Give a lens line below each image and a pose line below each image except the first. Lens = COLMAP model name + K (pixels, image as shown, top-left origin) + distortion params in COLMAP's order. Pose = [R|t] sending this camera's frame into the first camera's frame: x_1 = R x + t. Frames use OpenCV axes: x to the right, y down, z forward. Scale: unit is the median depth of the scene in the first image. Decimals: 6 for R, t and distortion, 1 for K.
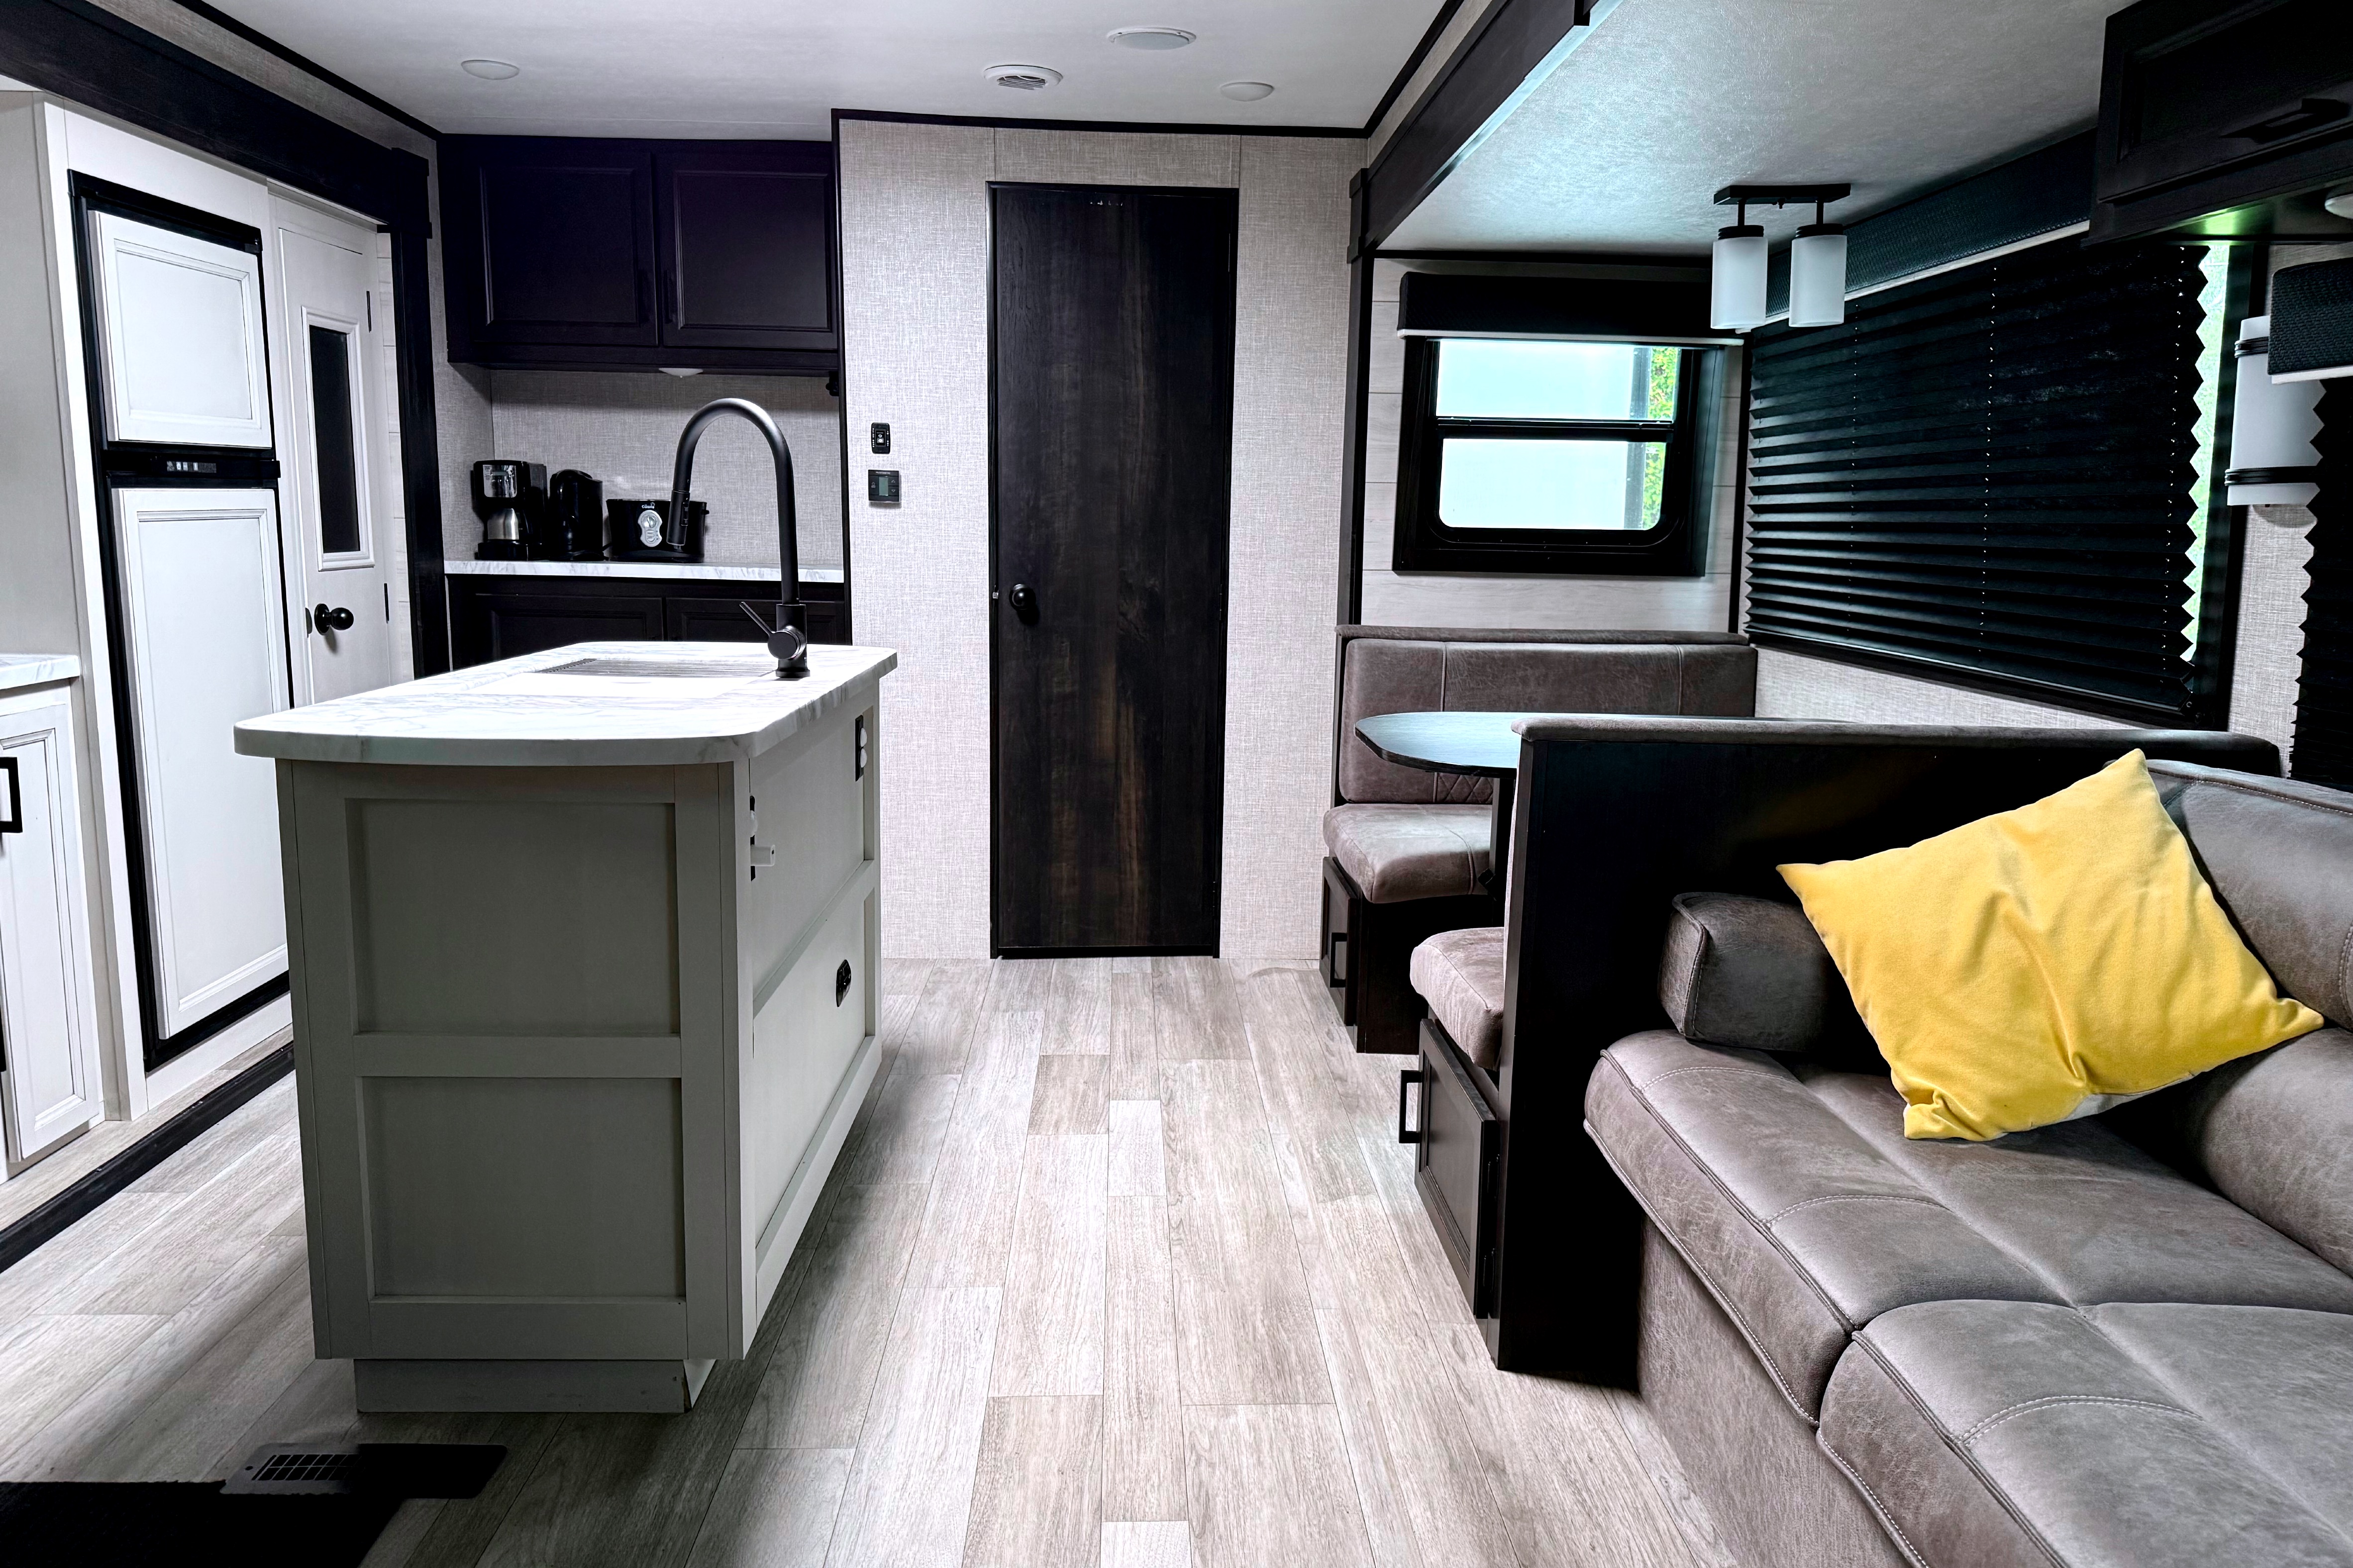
lens RADIAL K [[1636.2, 0, 1170.3], [0, 1636.2, 798.3], [0, 0, 1]] dist [0.097863, -0.112965]
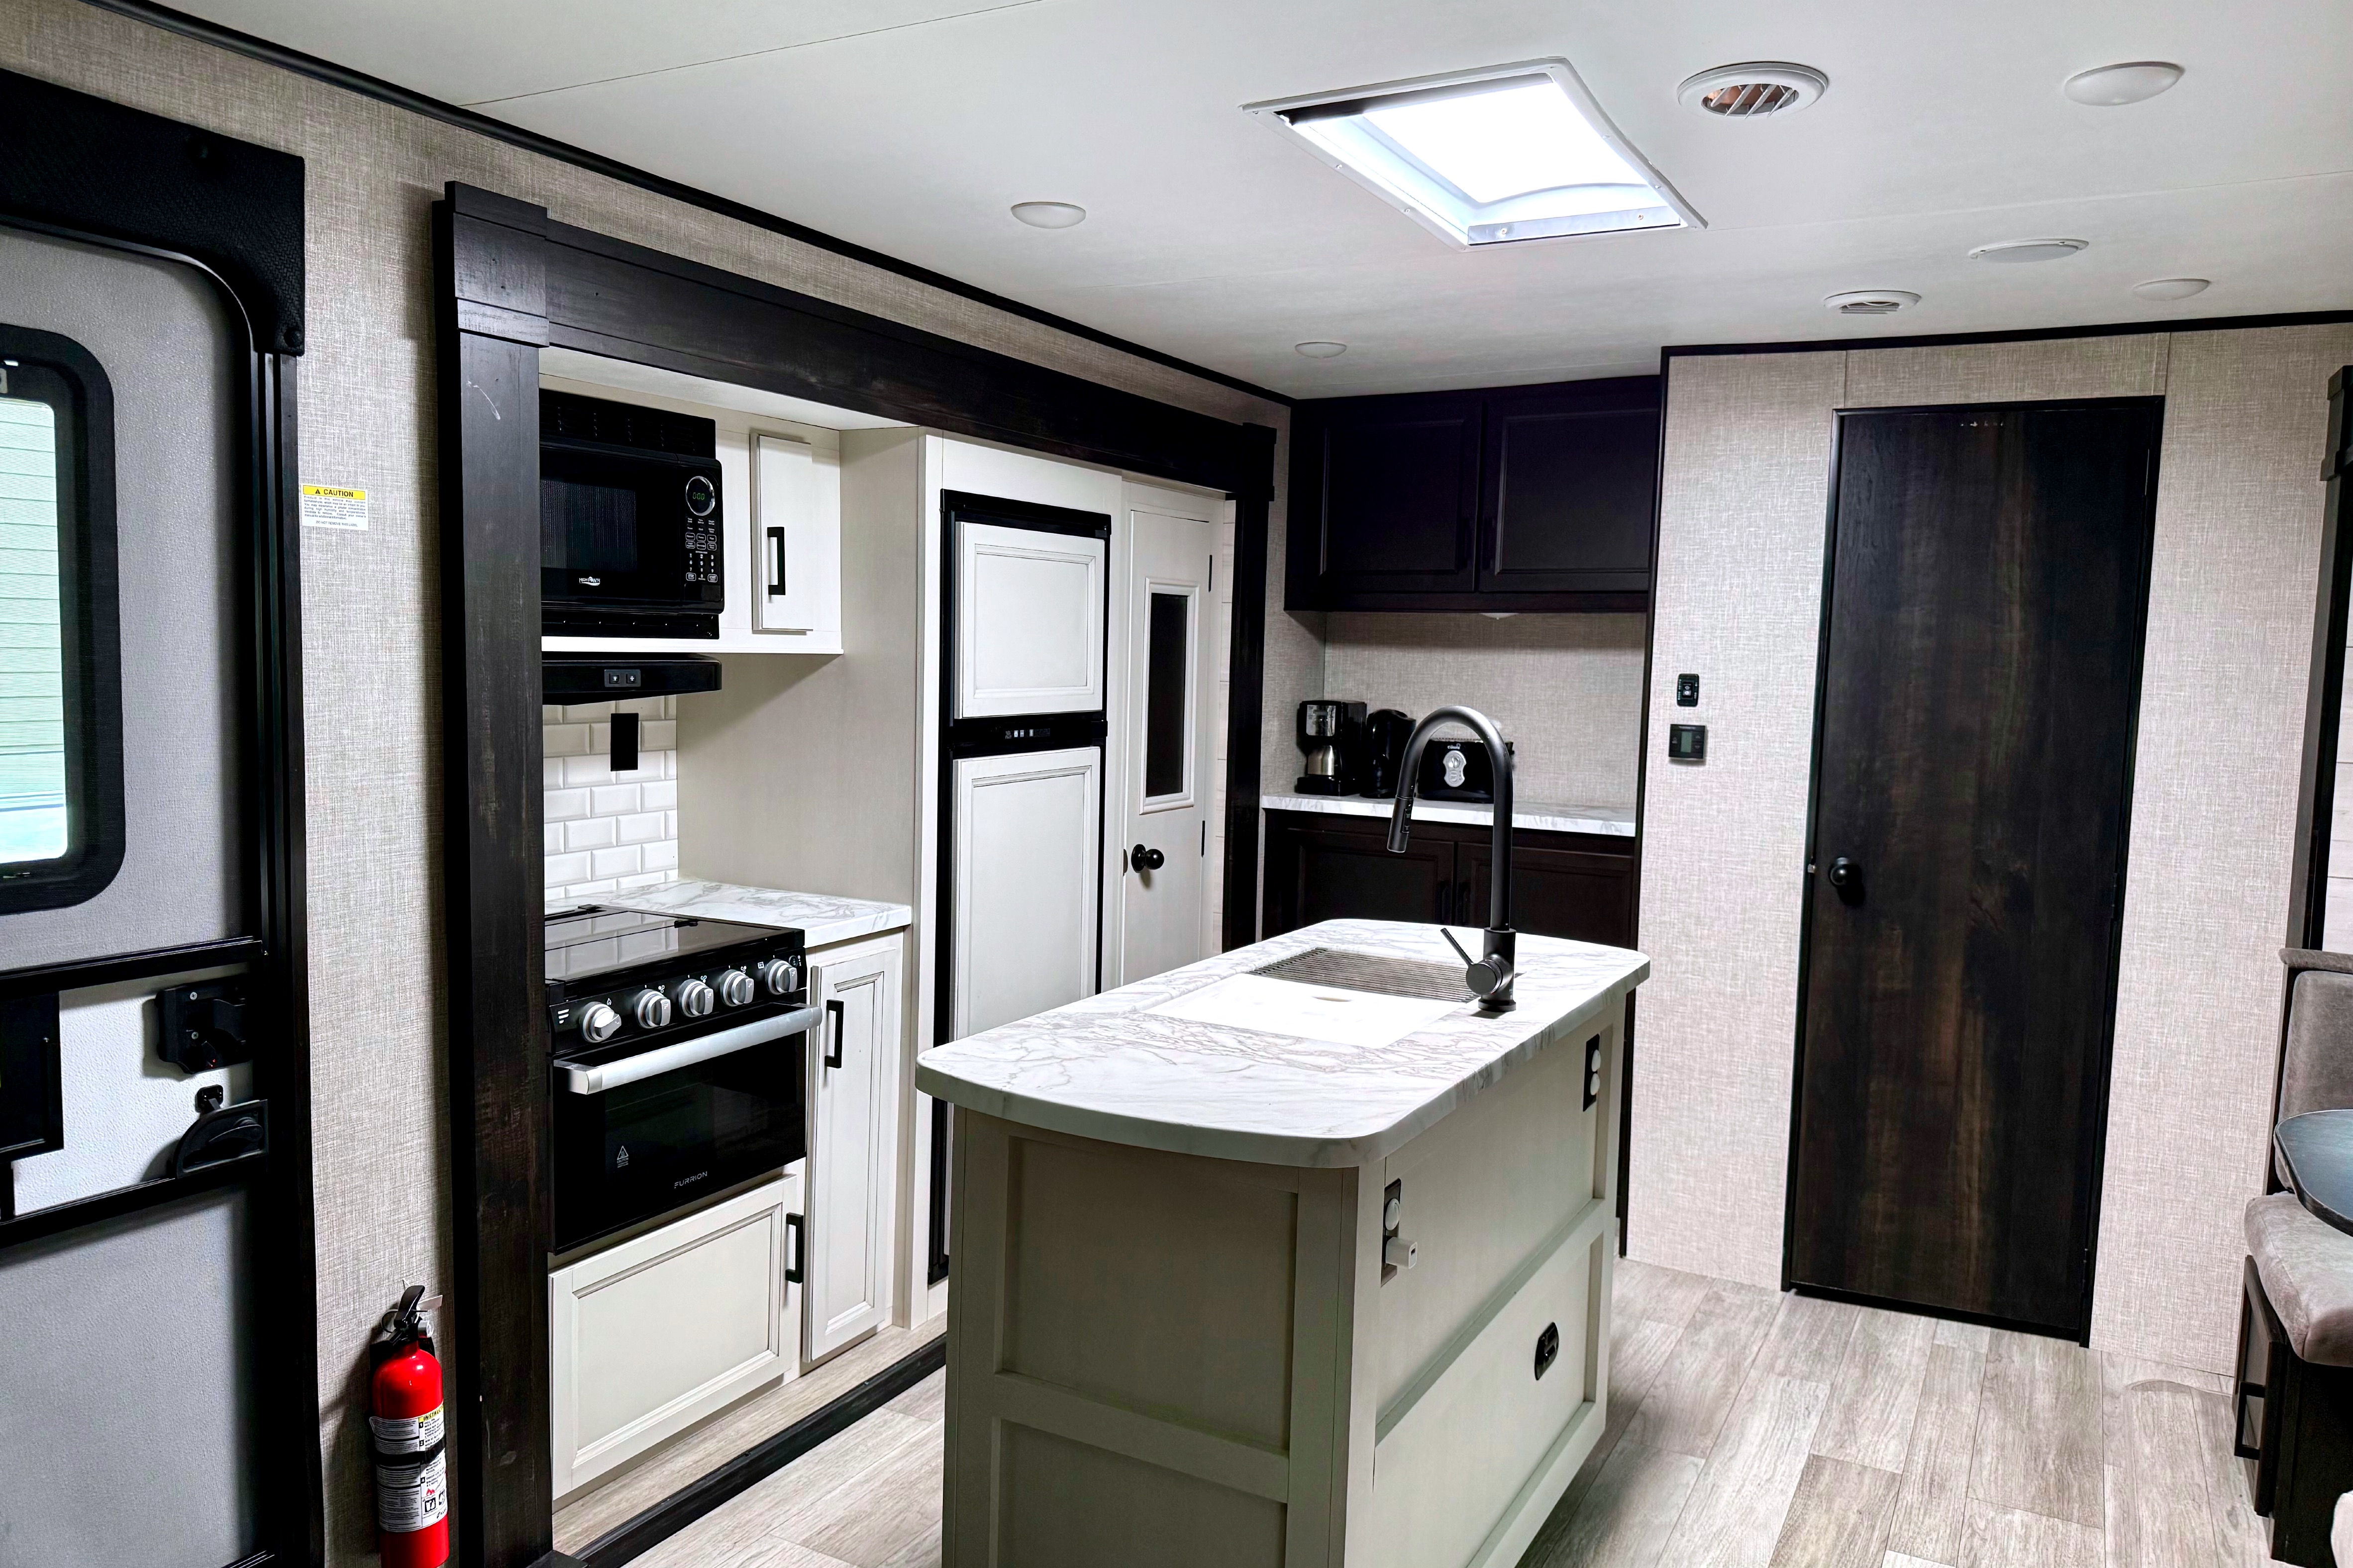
lens RADIAL K [[1668.7, 0, 1174.1], [0, 1668.7, 799.7], [0, 0, 1]] dist [0.004645, -0.001855]
pose [[0.865370, 0.049336, -0.498699, 0.039786], [-0.097495, 0.992702, -0.070972, -0.067001], [0.491558, 0.110037, 0.863865, 0.077165]]
